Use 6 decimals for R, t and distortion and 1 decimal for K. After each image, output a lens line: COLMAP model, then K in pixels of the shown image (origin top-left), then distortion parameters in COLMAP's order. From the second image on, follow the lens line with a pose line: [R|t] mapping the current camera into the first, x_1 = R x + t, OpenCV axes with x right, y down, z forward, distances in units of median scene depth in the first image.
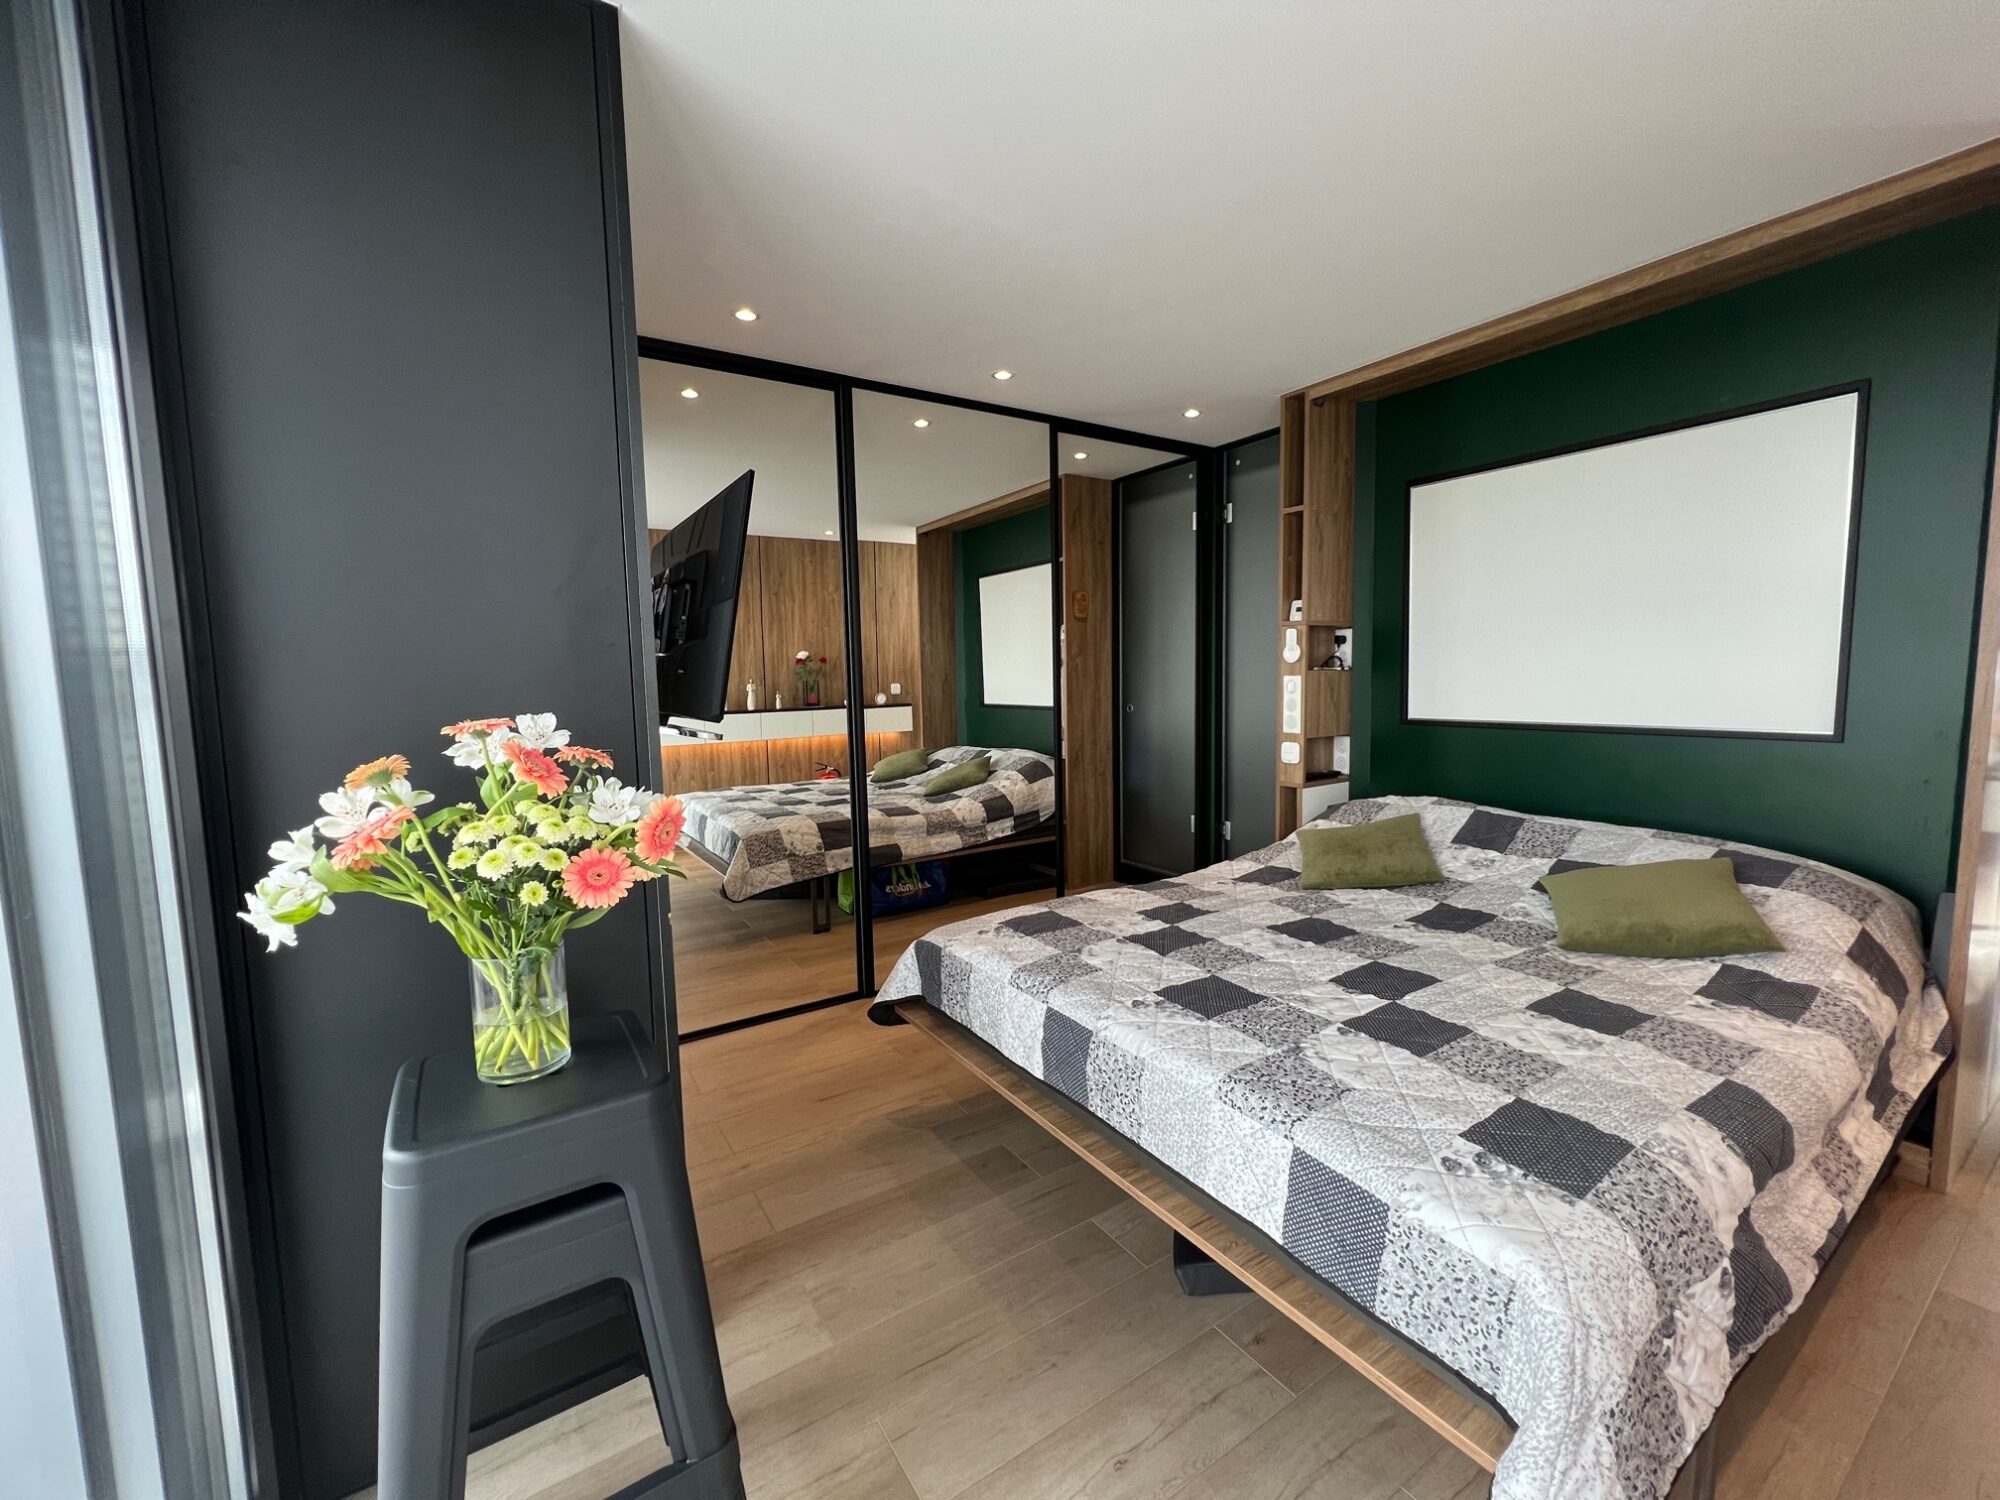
lens RADIAL K [[804.3, 0, 995.2], [0, 804.3, 752.6], [0, 0, 1]] dist [-0.002313, 0.001358]
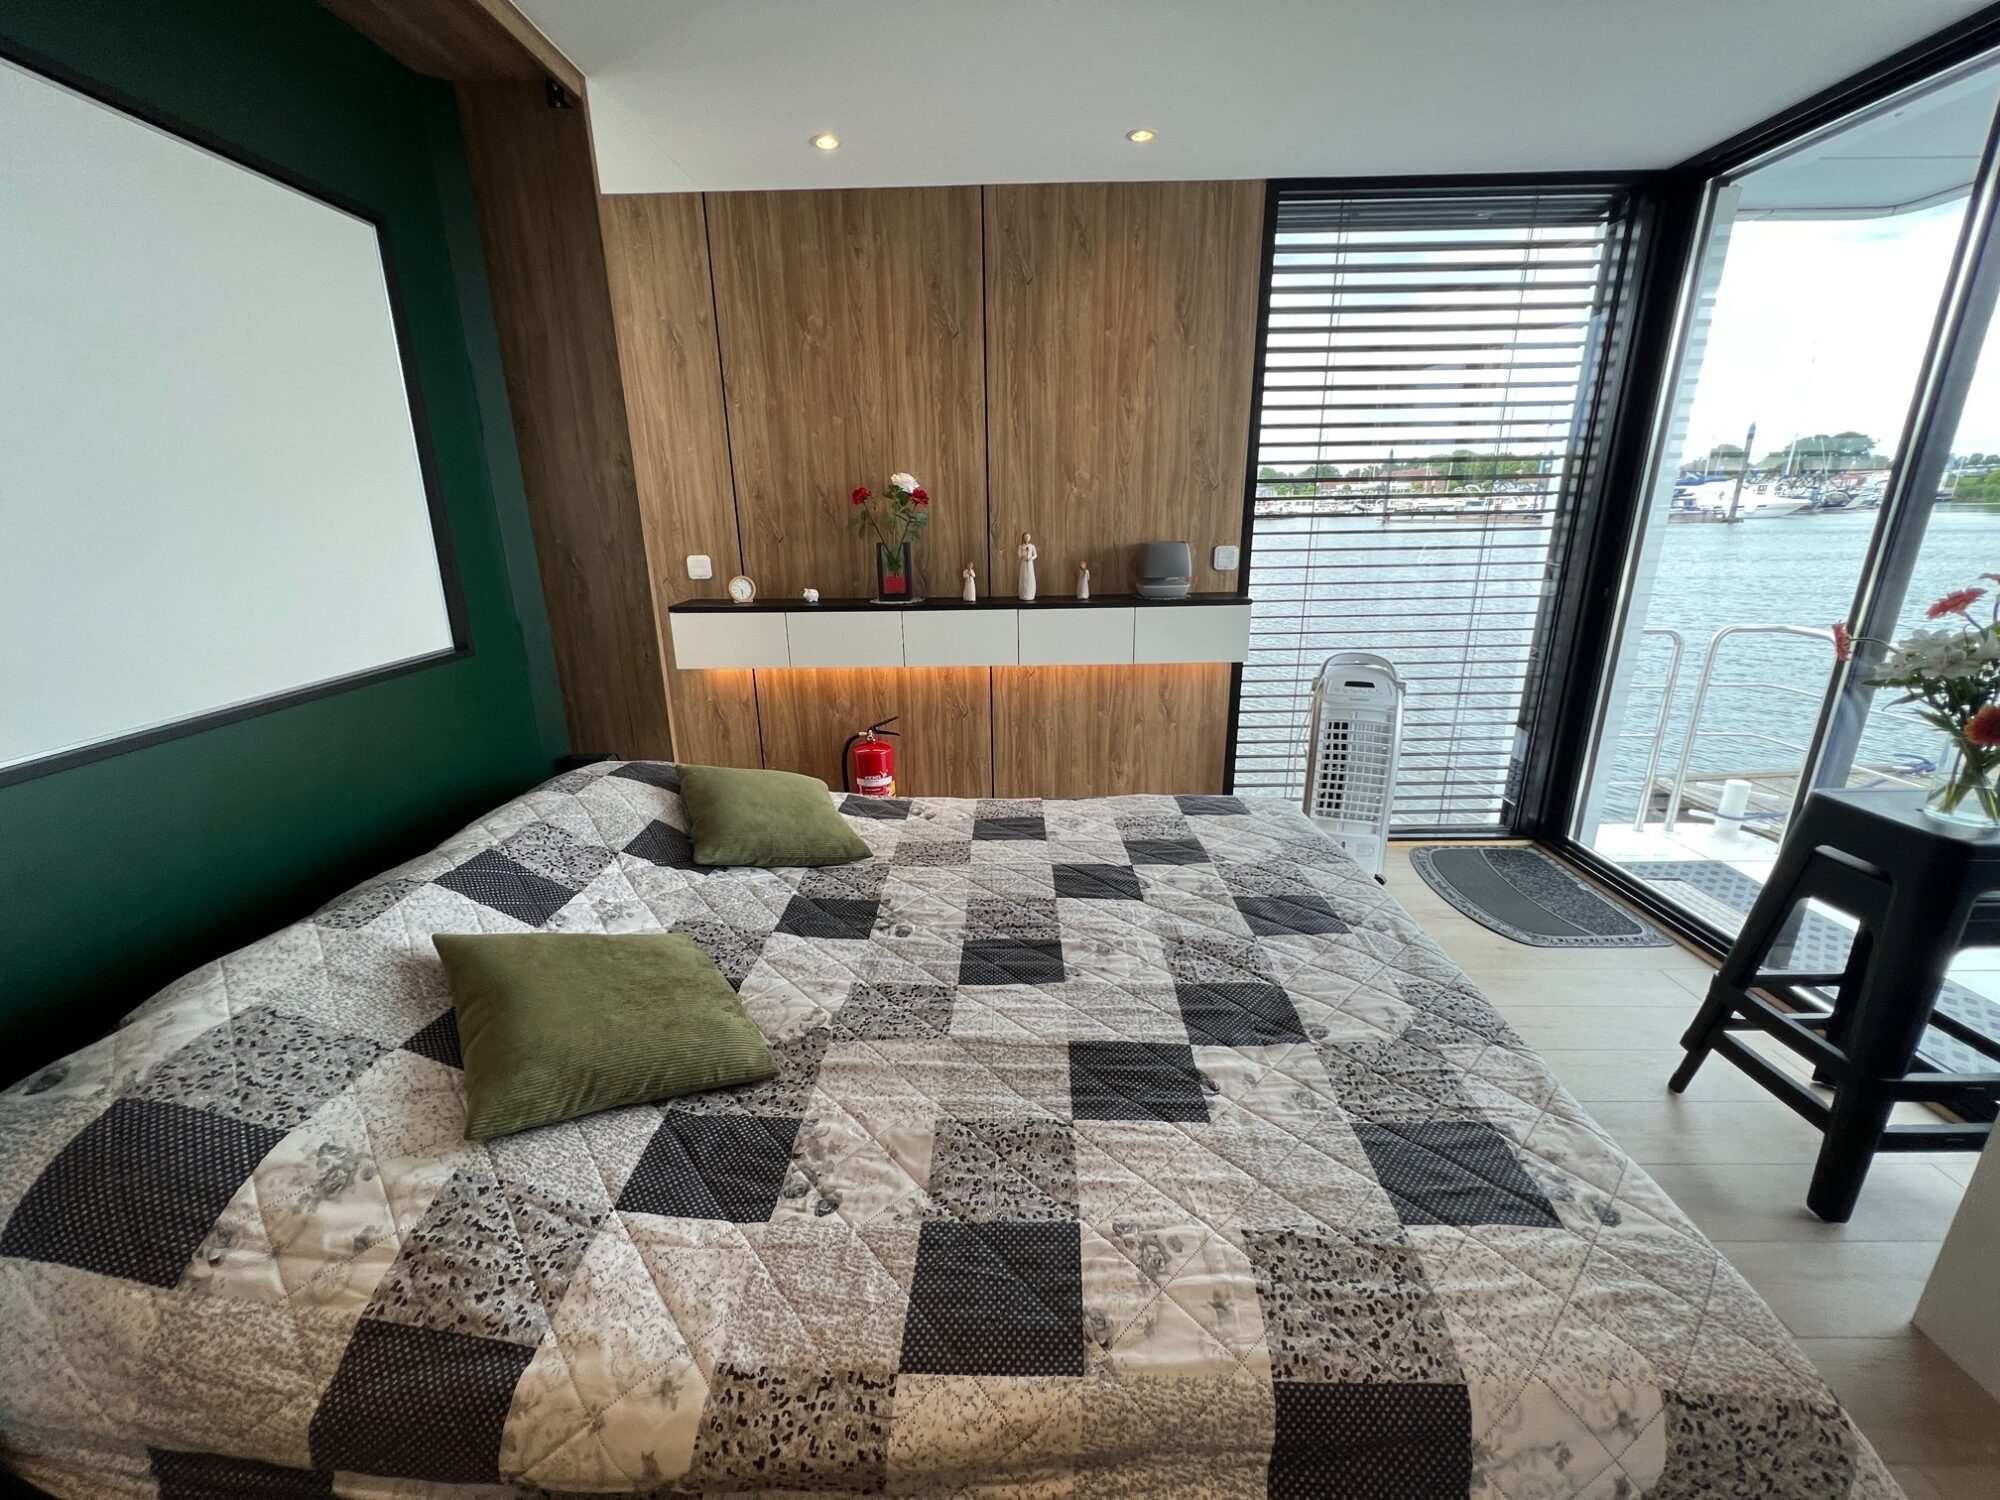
lens RADIAL K [[797.4, 0, 995.1], [0, 797.4, 772.0], [0, 0, 1]] dist [-0.003657, 0.001081]
pose [[-0.832294, -0.144736, 0.535106, 0.044848], [0.085992, 0.919915, 0.382572, -0.132495], [-0.547624, 0.364427, -0.753194, 1.013476]]
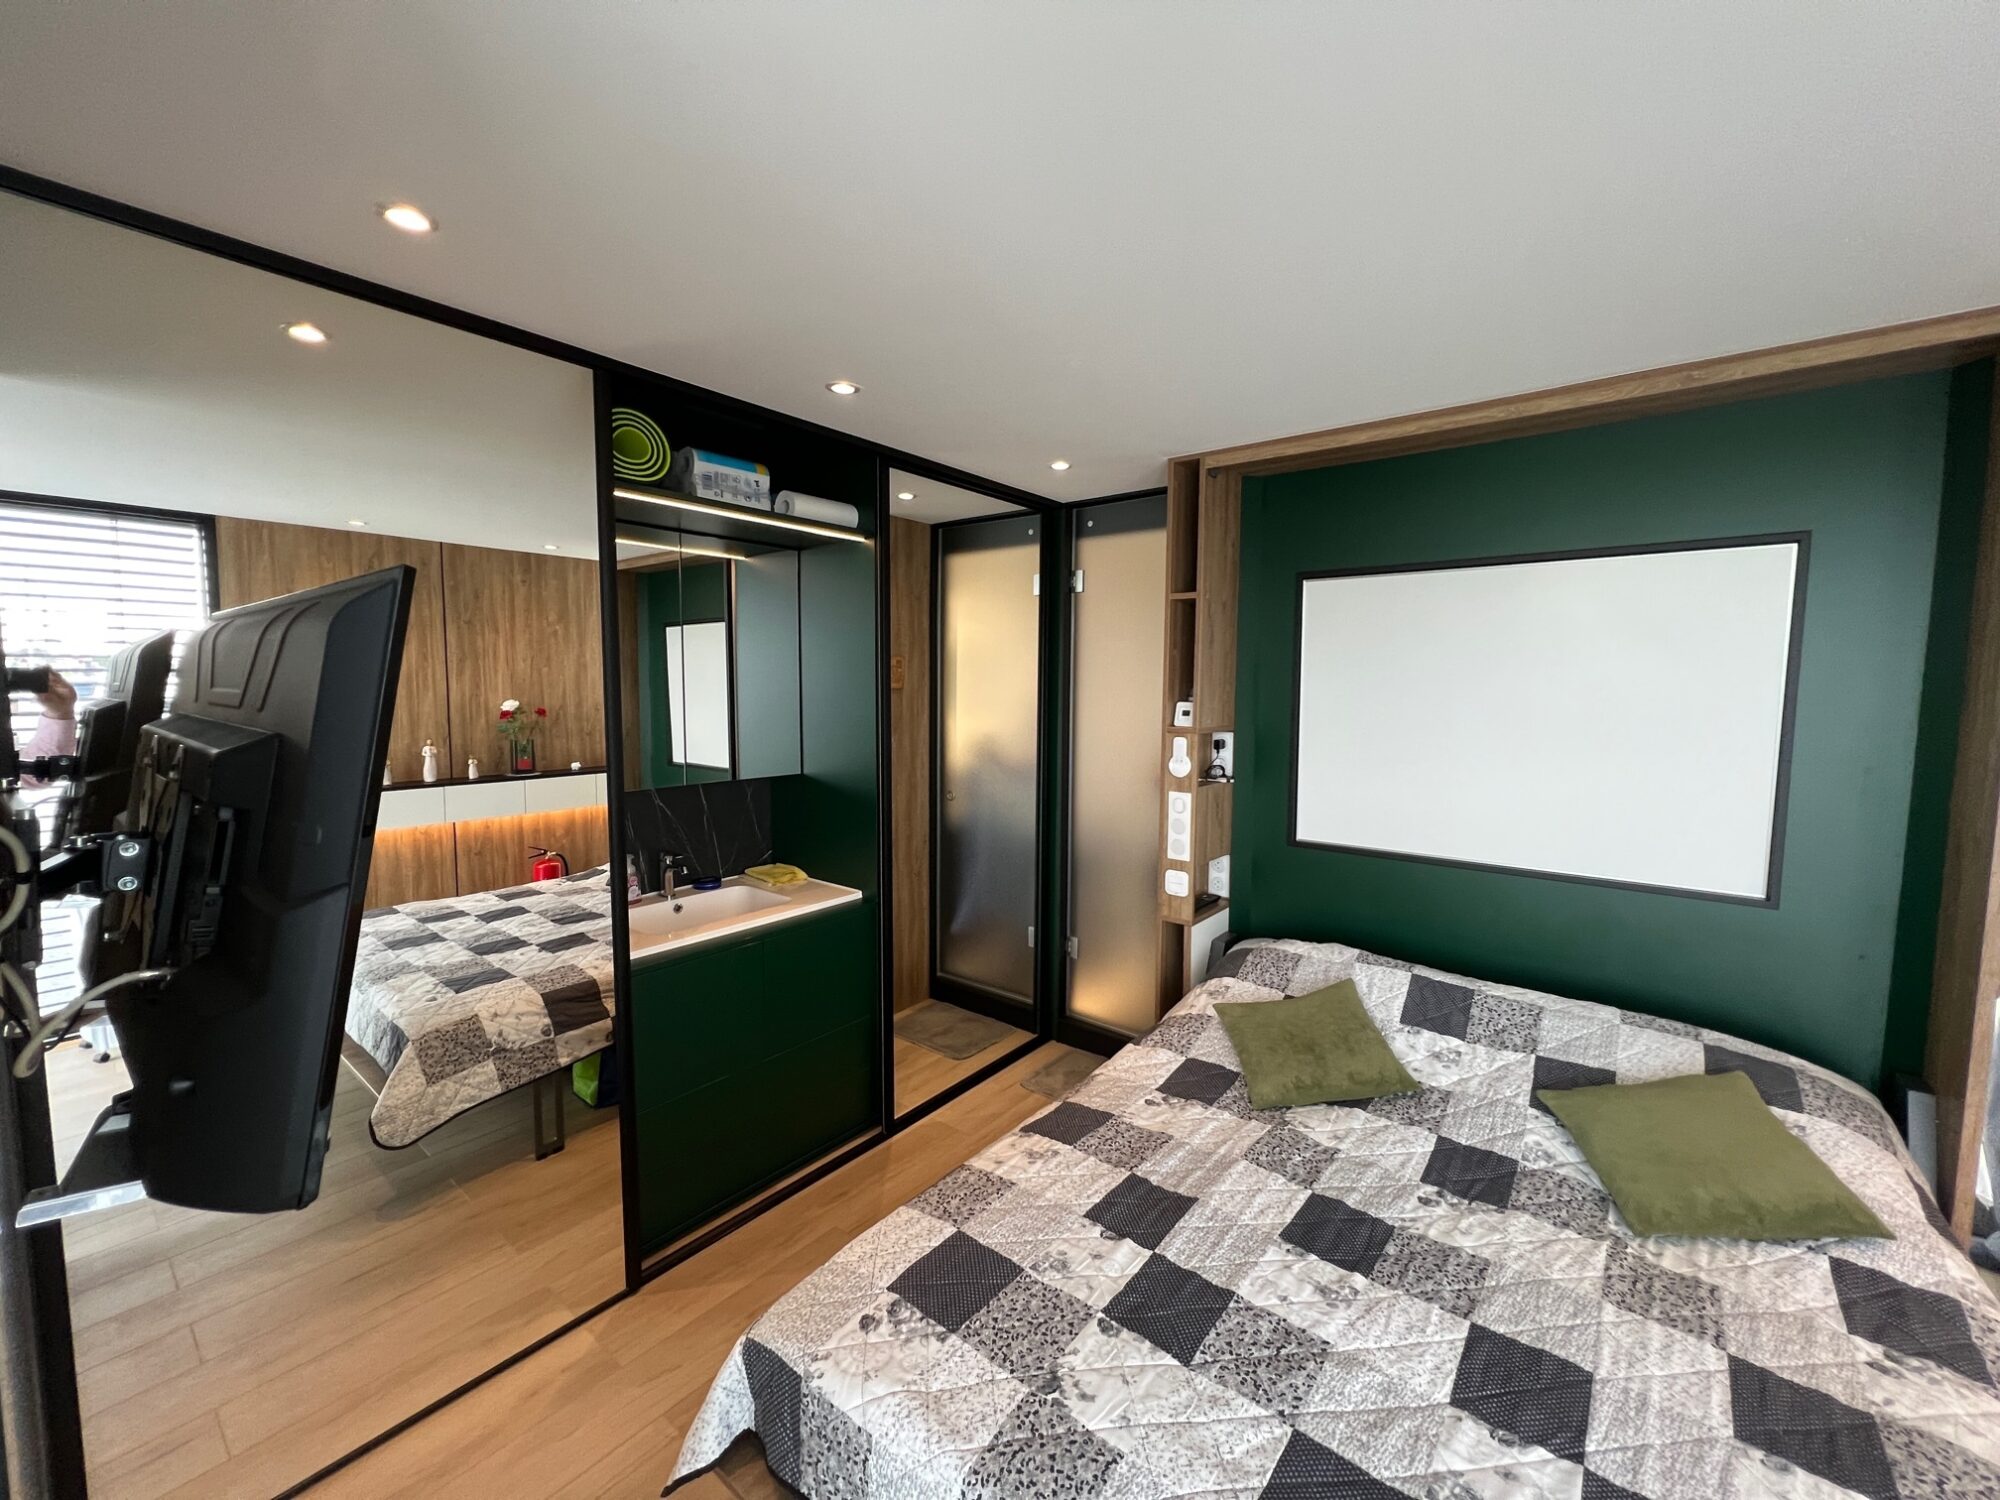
lens RADIAL K [[797.4, 0, 996.1], [0, 797.4, 753.7], [0, 0, 1]] dist [-0.003657, 0.001081]
pose [[0.949623, -0.000394, 0.313395, -0.079160], [0.004222, 0.999925, -0.011535, -0.136652], [-0.313366, 0.012277, 0.949553, 0.289576]]
